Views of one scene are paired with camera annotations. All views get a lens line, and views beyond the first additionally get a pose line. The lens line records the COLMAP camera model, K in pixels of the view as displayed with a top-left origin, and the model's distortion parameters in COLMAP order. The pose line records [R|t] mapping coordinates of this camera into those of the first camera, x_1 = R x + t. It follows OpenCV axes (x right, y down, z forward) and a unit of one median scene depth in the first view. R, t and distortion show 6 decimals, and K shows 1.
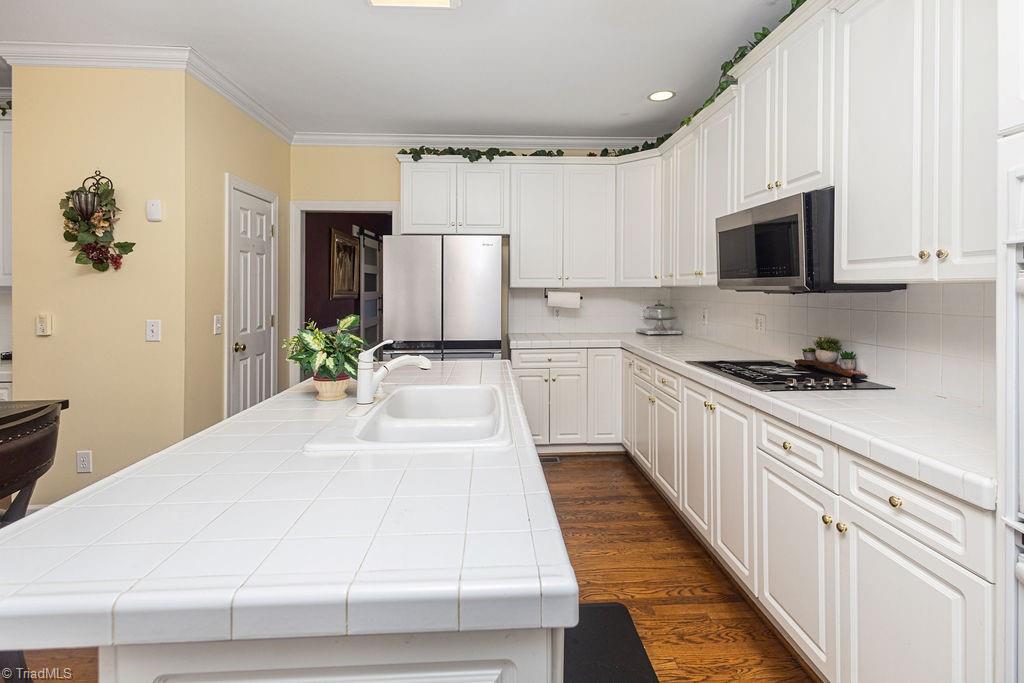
lens RADIAL K [[486.2, 0, 515.1], [0, 486.2, 296.6], [0, 0, 1]] dist [0.002337, 0.000338]
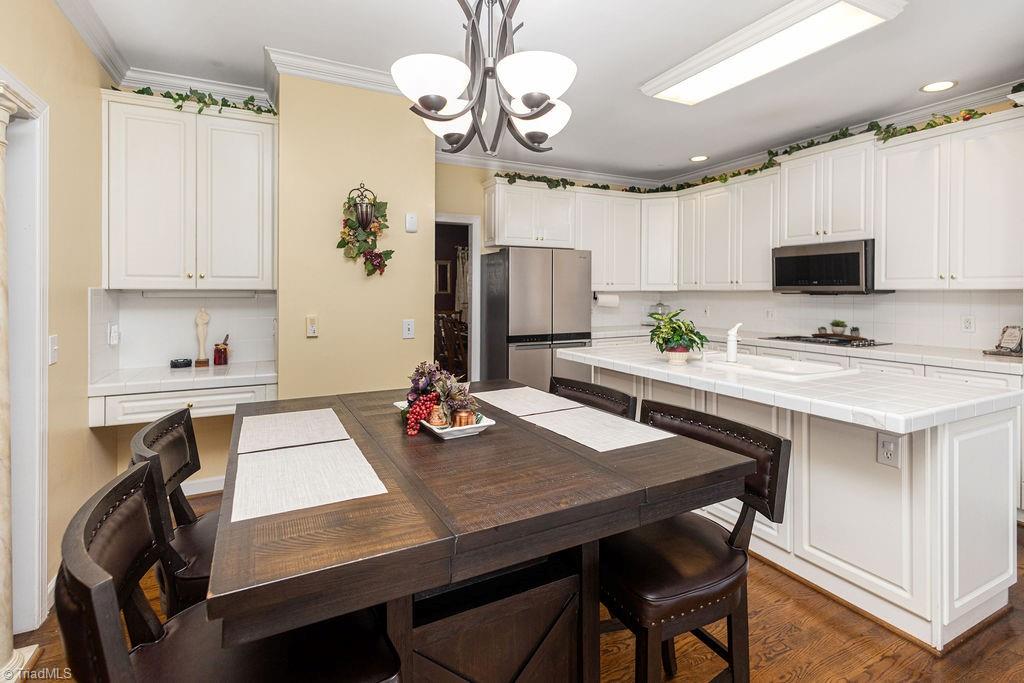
lens RADIAL K [[486.2, 0, 515.1], [0, 486.2, 296.6], [0, 0, 1]] dist [0.002337, 0.000338]
pose [[0.916902, -0.003350, 0.399098, -0.765615], [0.005454, 0.999977, -0.004135, 0.000386], [-0.399075, 0.005968, 0.916899, -0.100970]]
